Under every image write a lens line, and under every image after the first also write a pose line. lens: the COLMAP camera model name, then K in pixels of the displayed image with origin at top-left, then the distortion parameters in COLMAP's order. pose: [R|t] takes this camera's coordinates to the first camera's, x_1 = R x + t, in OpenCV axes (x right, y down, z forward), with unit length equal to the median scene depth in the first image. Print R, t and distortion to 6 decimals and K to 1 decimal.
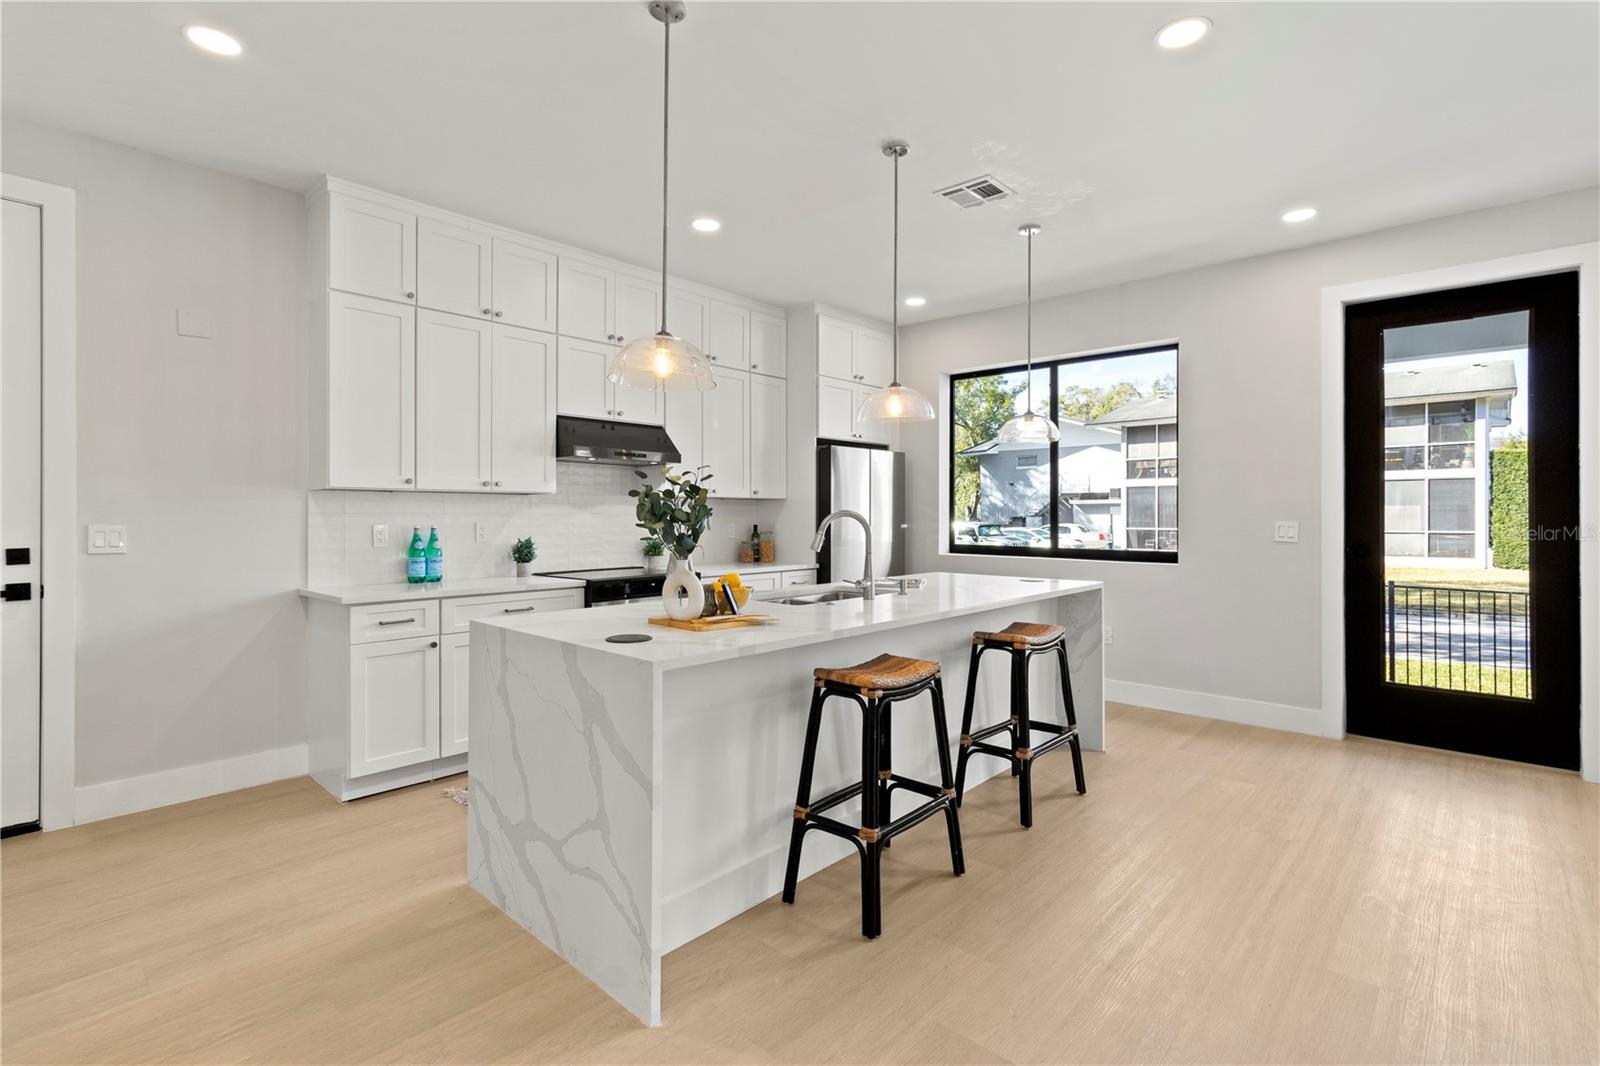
lens RADIAL K [[739.5, 0, 800.9], [0, 739.5, 517.8], [0, 0, 1]] dist [0.001626, 0.000411]
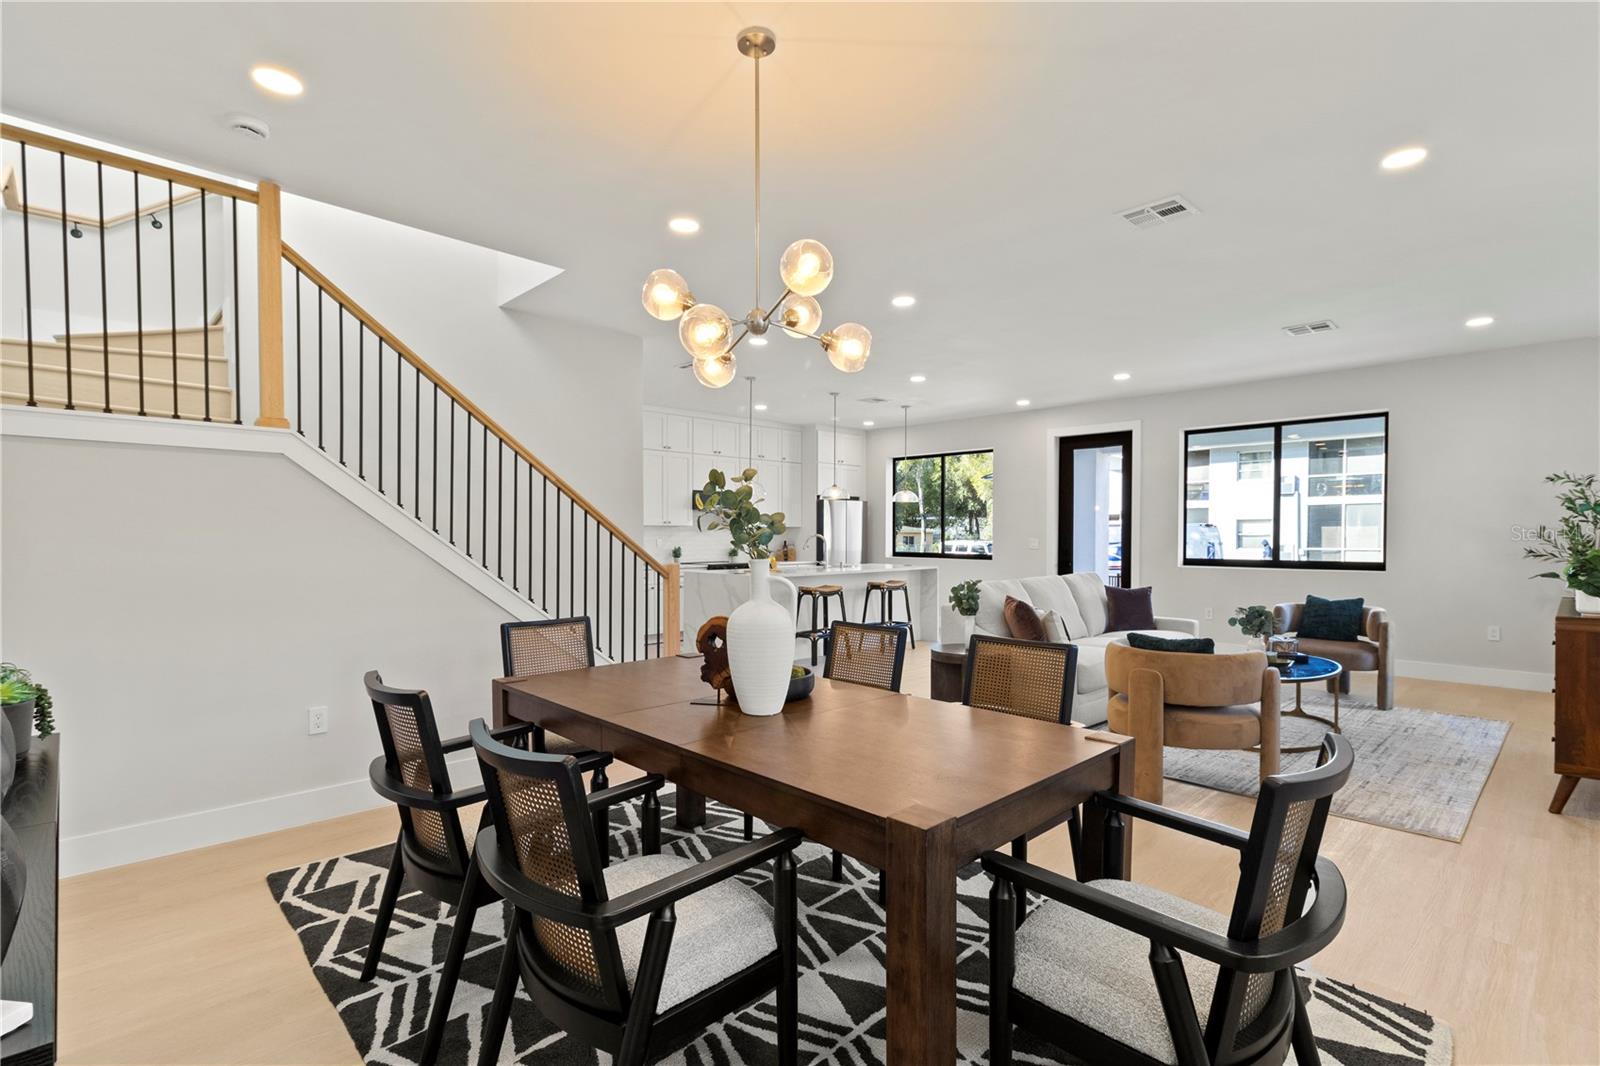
lens RADIAL K [[739.5, 0, 801.2], [0, 739.5, 539.5], [0, 0, 1]] dist [0.001626, 0.000411]
pose [[0.998191, -0.001612, -0.060094, 0.095885], [0.001732, 0.999997, 0.001945, 0.001881], [0.060091, -0.002045, 0.998191, -0.910683]]
